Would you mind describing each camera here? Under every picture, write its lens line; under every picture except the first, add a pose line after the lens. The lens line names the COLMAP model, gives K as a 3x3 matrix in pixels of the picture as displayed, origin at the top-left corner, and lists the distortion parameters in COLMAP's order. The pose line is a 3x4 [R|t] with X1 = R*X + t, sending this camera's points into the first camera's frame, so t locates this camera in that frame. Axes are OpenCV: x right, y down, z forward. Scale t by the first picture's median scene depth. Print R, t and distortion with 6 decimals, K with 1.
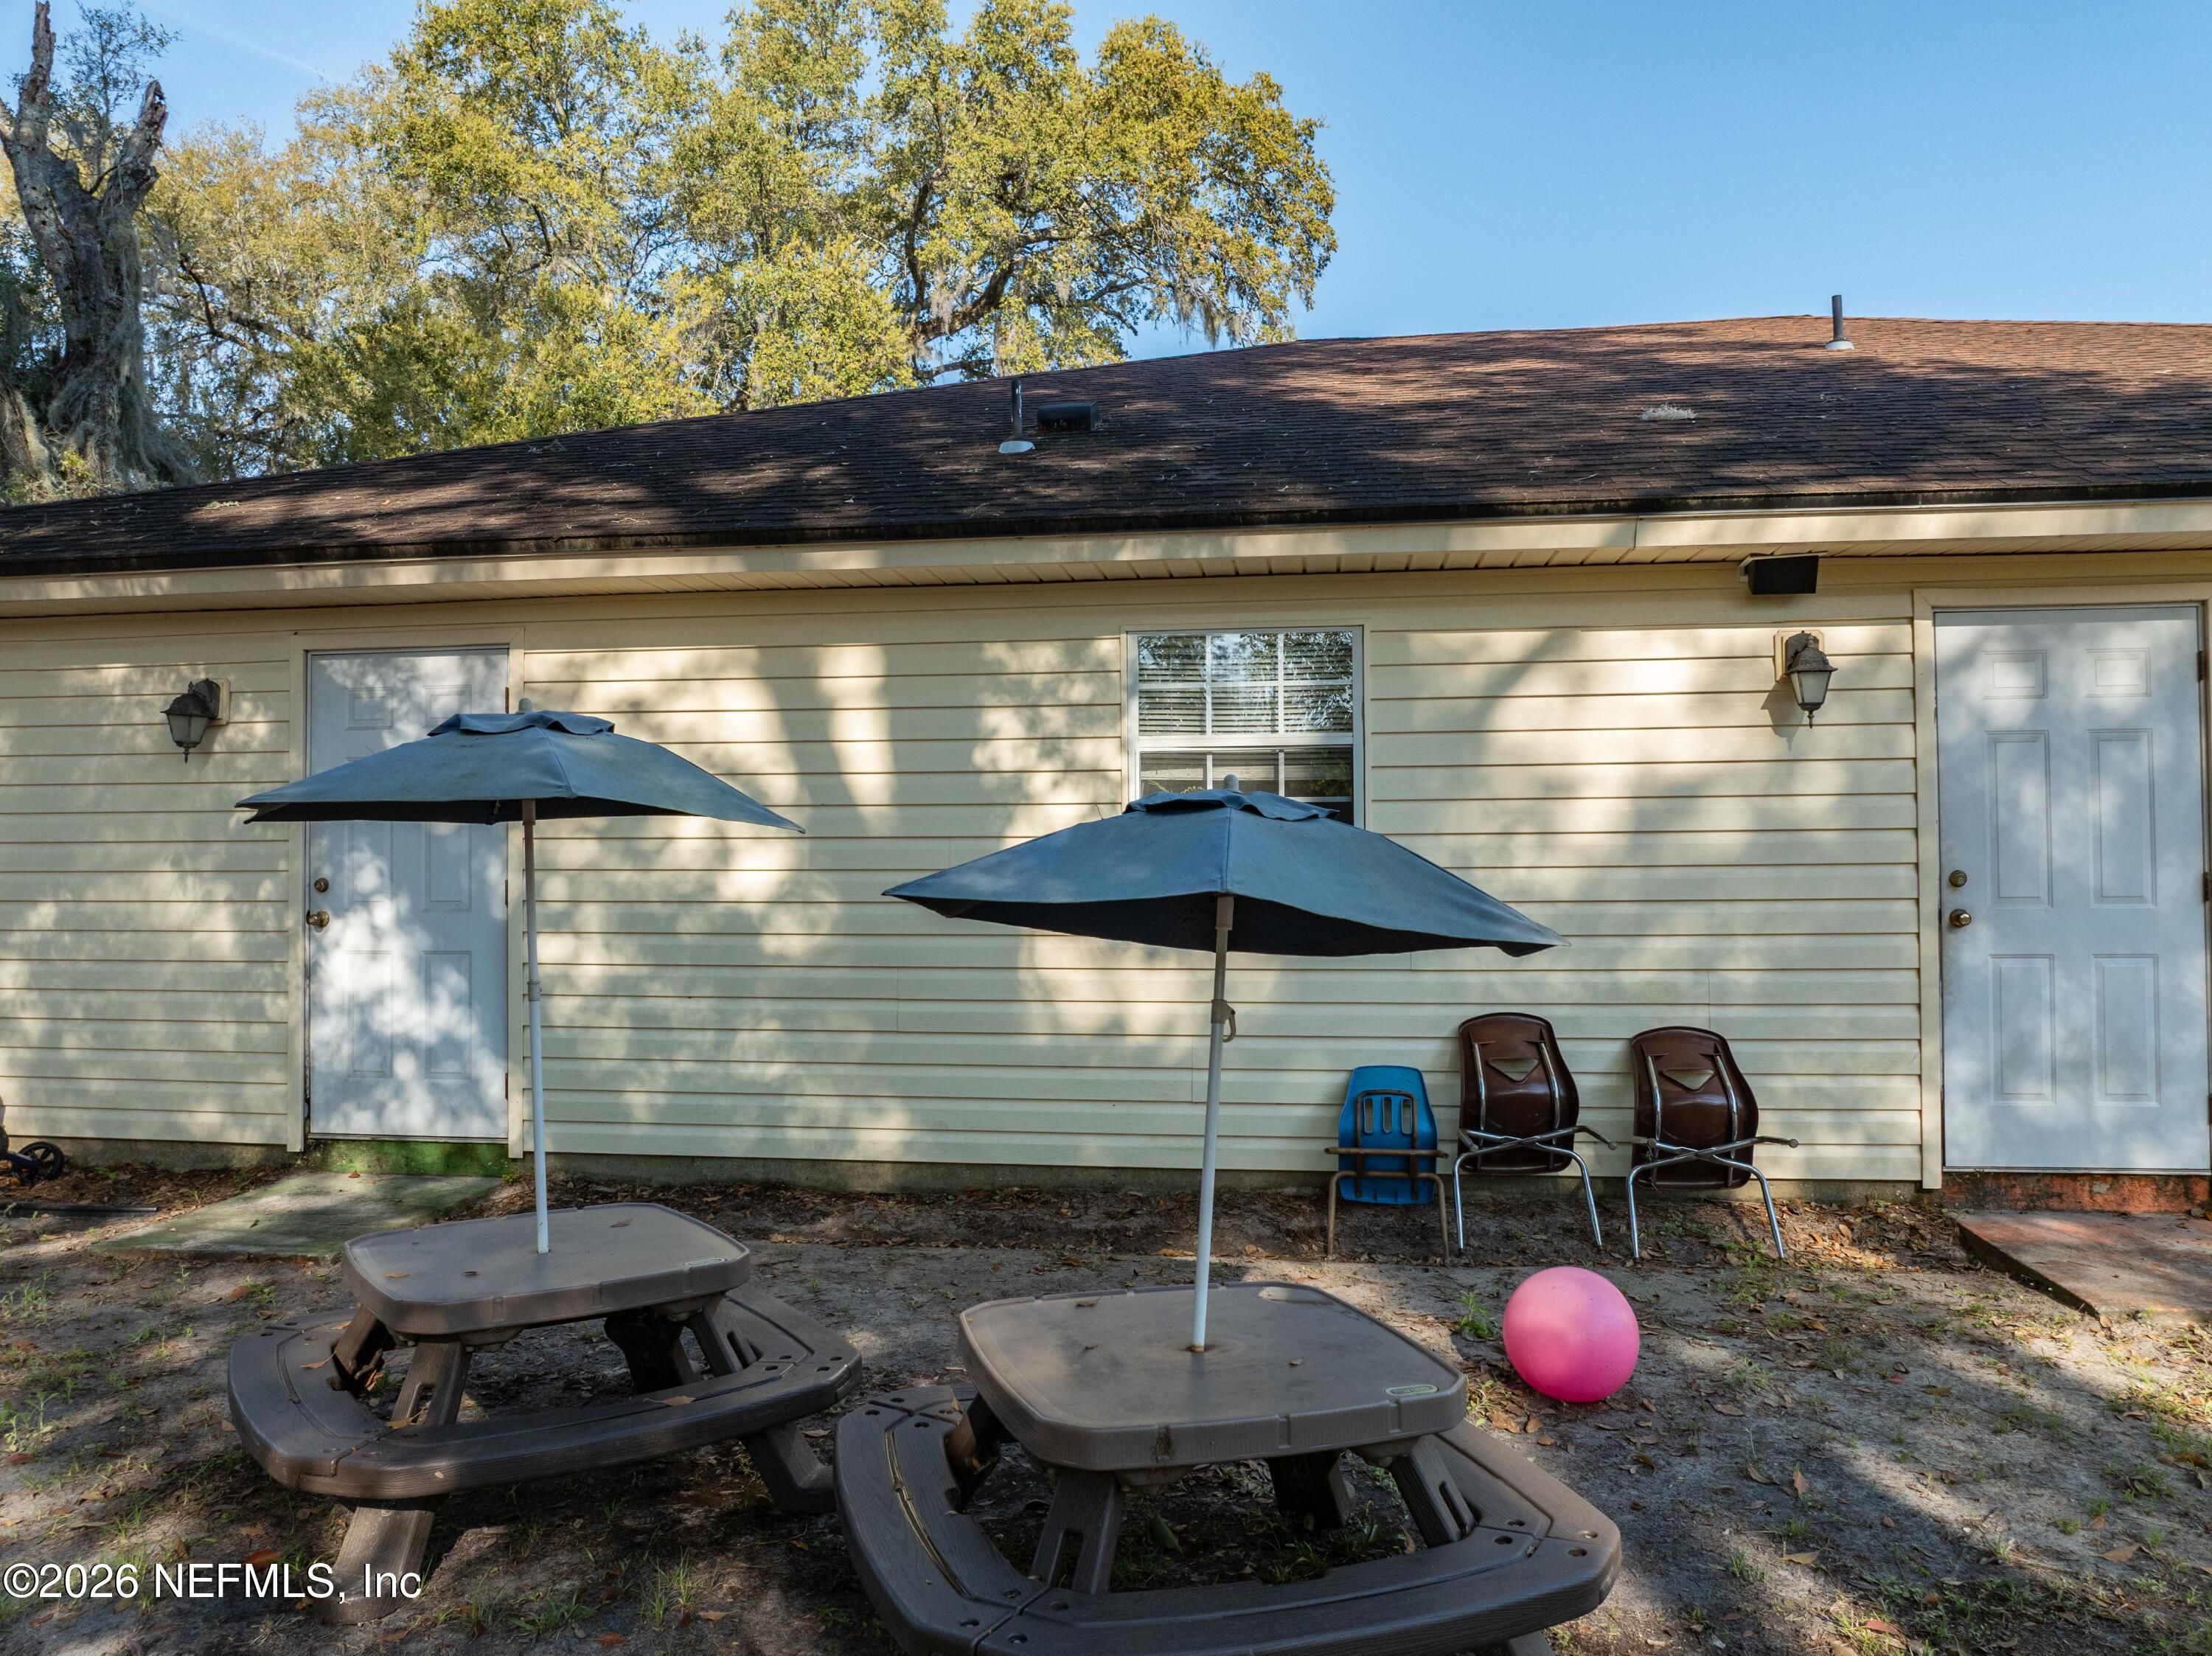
lens RADIAL K [[1556.6, 0, 1106.0], [0, 1556.6, 828.0], [0, 0, 1]] dist [-0.068960, 0.043992]
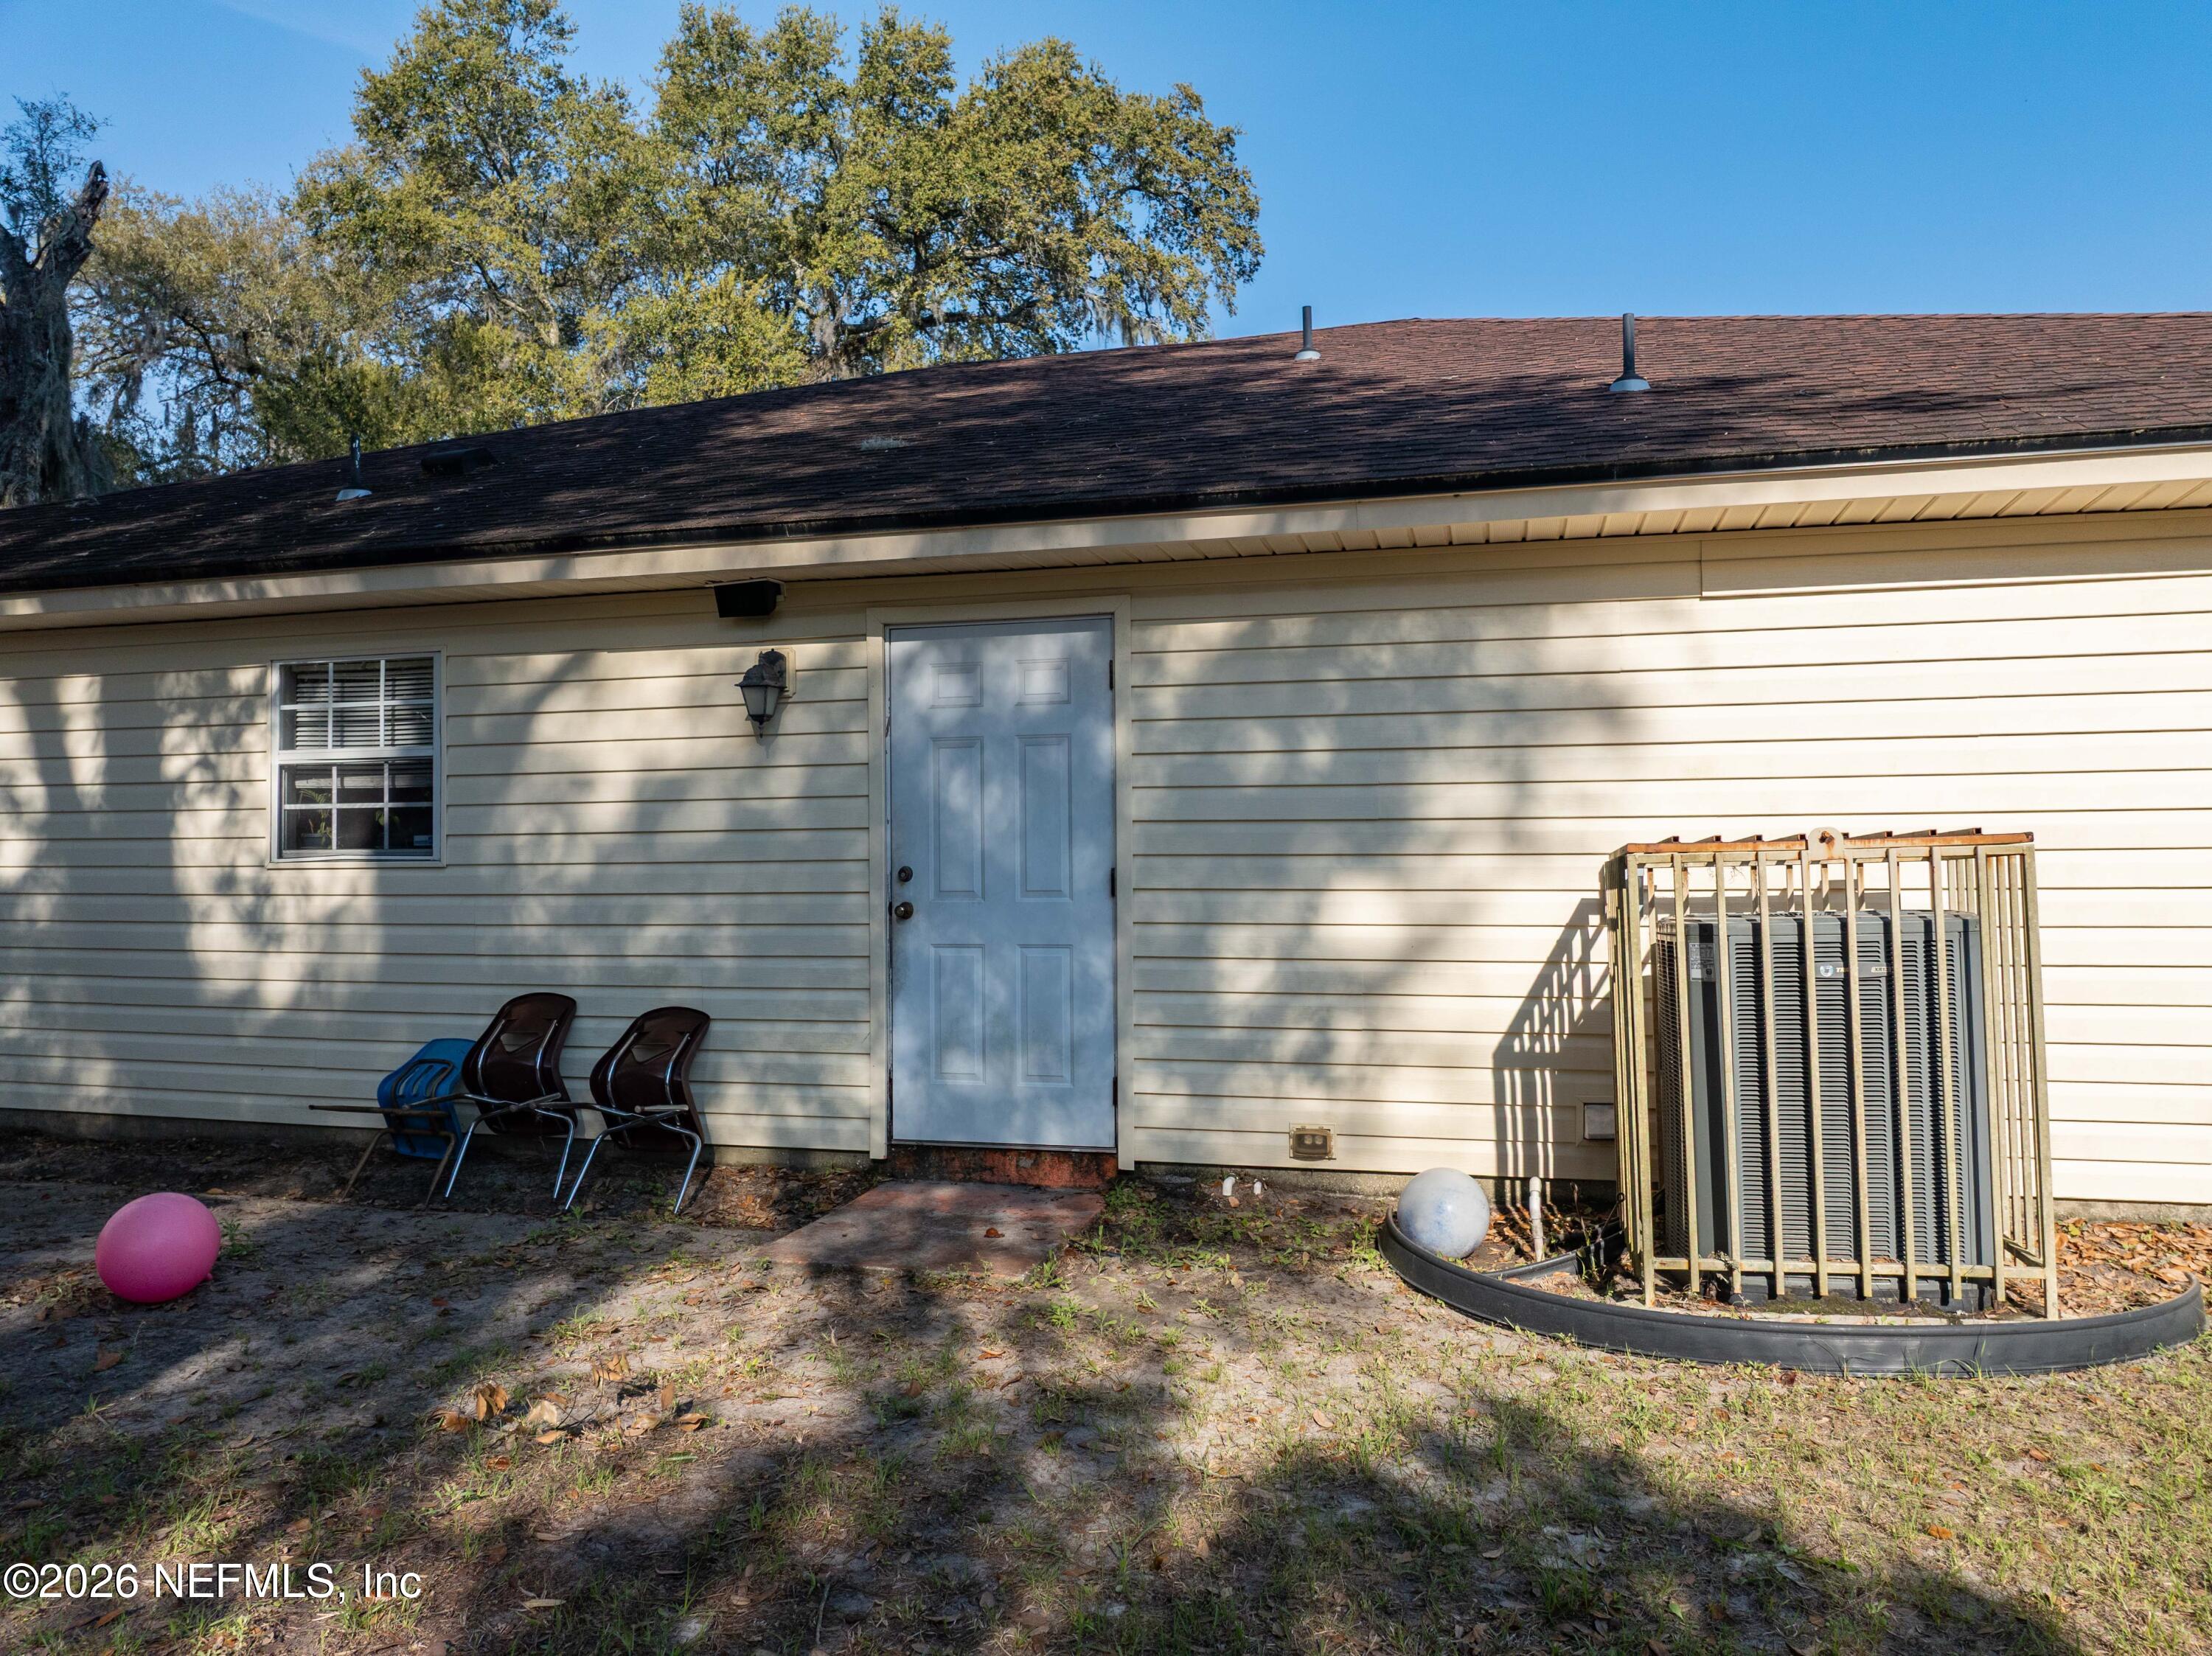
lens RADIAL K [[1556.6, 0, 1106.0], [0, 1556.6, 828.0], [0, 0, 1]] dist [-0.068960, 0.043992]
pose [[0.993326, -0.004015, -0.115271, 0.280253], [0.004036, 0.999992, -0.000053, 0.000464], [0.115270, -0.000413, 0.993334, -0.025896]]
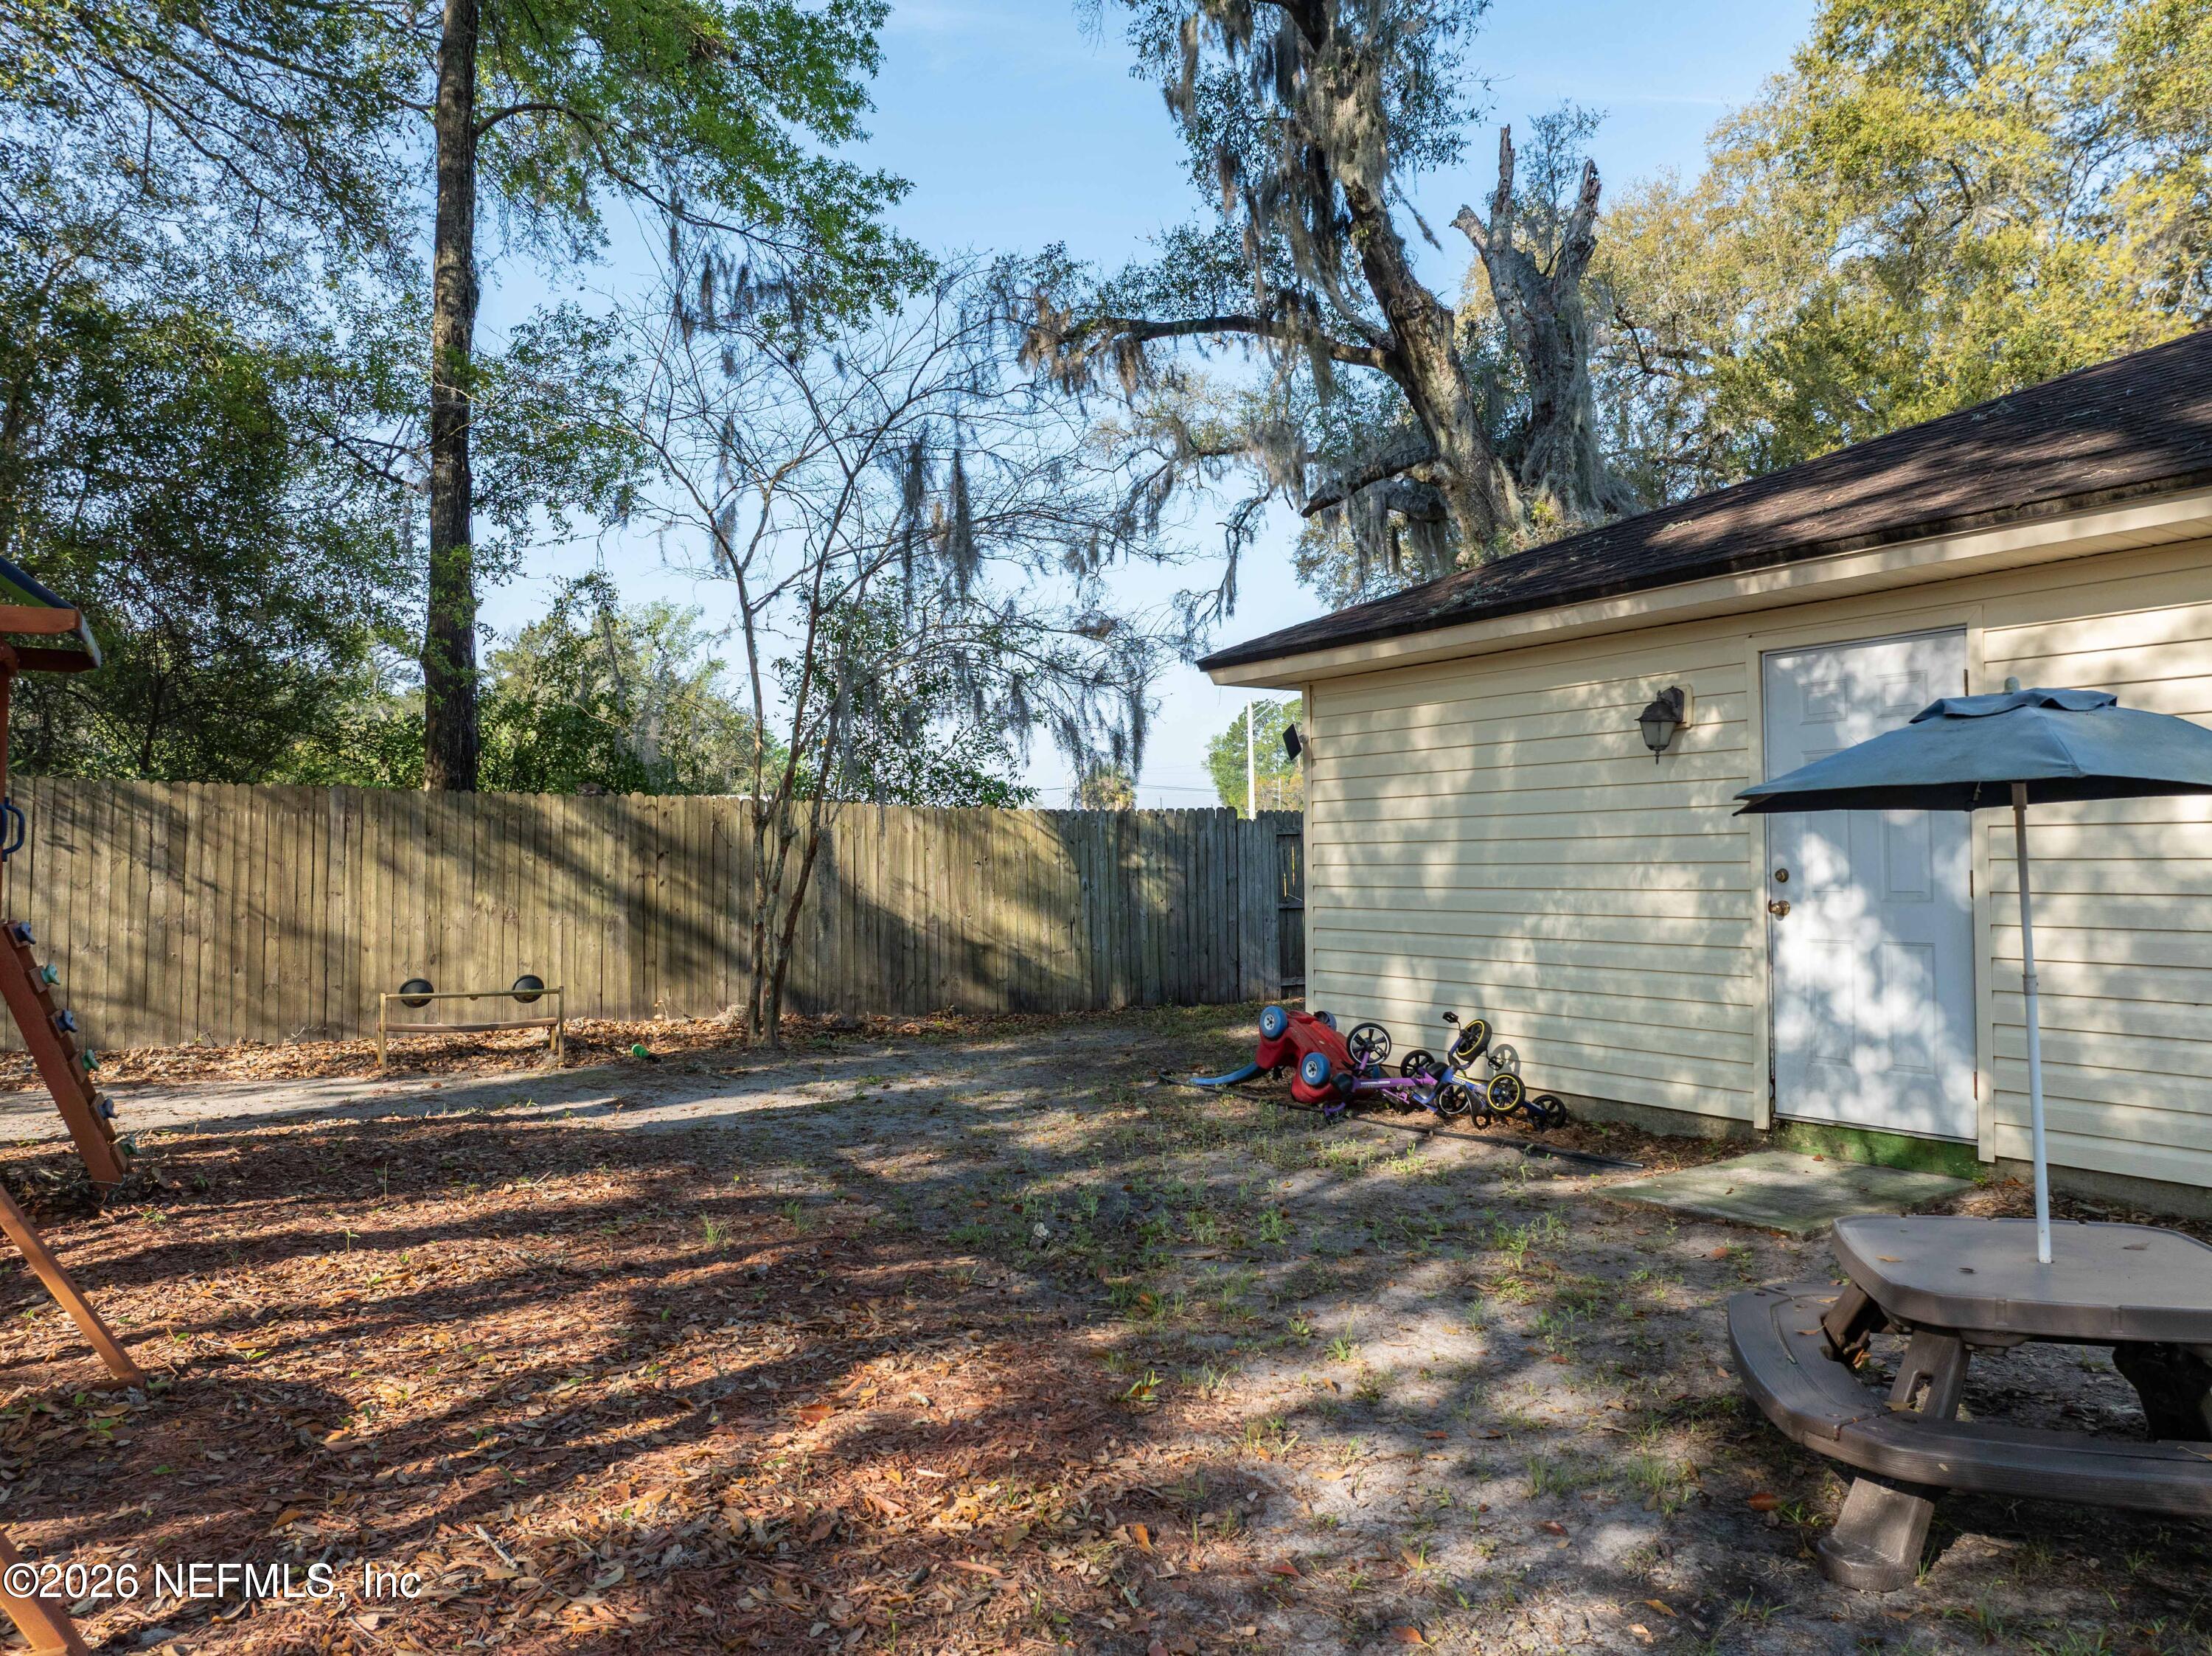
lens RADIAL K [[1556.6, 0, 1106.0], [0, 1556.6, 828.0], [0, 0, 1]] dist [-0.068960, 0.043992]
pose [[0.651968, -0.020208, -0.757977, -0.013275], [0.022780, 0.999716, -0.007058, 0.001414], [0.757904, -0.012665, 0.652243, -0.019528]]
